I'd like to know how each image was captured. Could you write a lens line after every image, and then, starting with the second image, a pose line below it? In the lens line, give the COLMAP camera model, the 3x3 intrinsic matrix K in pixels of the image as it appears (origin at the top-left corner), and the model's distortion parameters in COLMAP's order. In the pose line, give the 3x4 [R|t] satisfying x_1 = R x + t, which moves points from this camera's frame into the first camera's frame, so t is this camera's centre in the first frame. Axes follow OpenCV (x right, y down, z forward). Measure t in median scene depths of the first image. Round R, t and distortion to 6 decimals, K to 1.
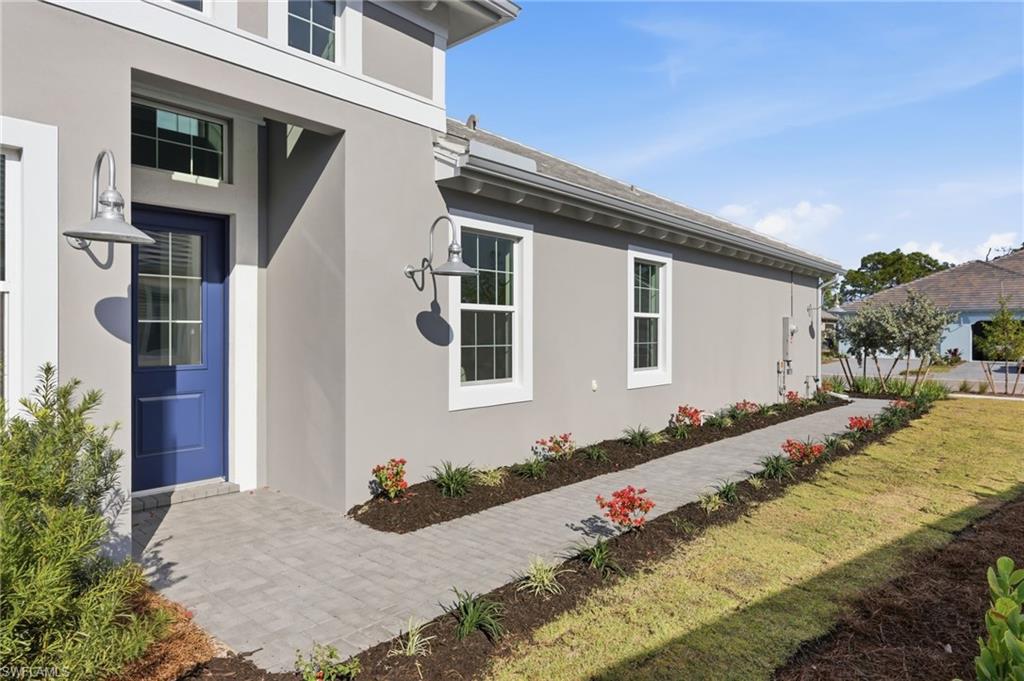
lens RADIAL K [[511.2, 0, 511.5], [0, 511.2, 333.3], [0, 0, 1]] dist [0.002697, -0.000060]
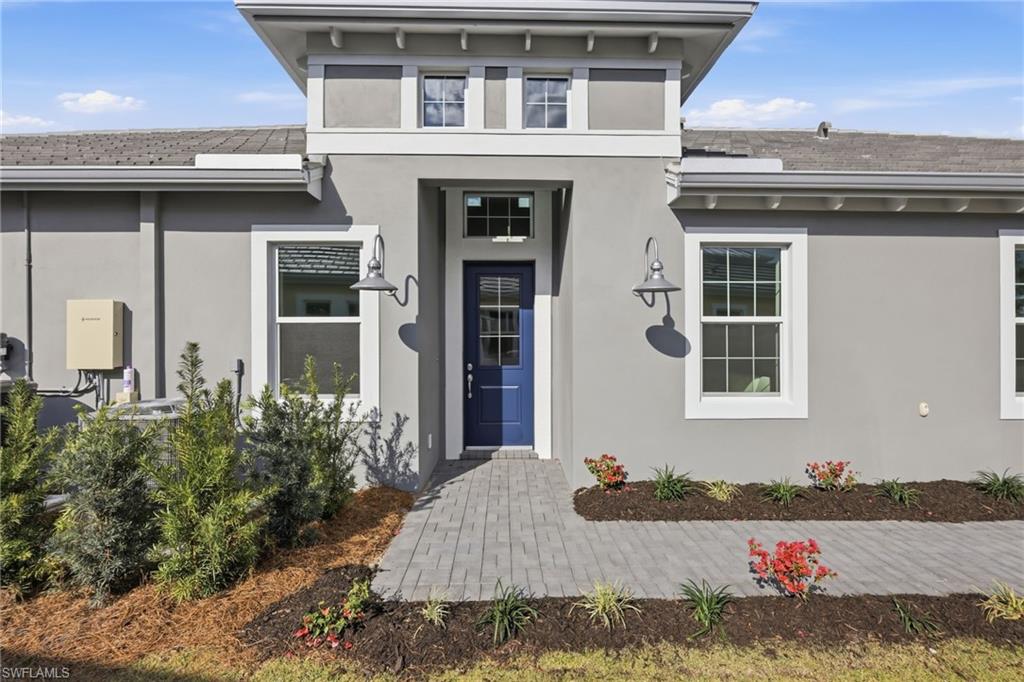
lens RADIAL K [[416.4, 0, 516.8], [0, 416.4, 344.3], [0, 0, 1]] dist [0.000701, 0.000075]
pose [[0.755524, 0.003737, -0.655110, 0.178096], [-0.002069, 0.999992, 0.003318, -0.004988], [0.655117, -0.001152, 0.755526, 0.119918]]
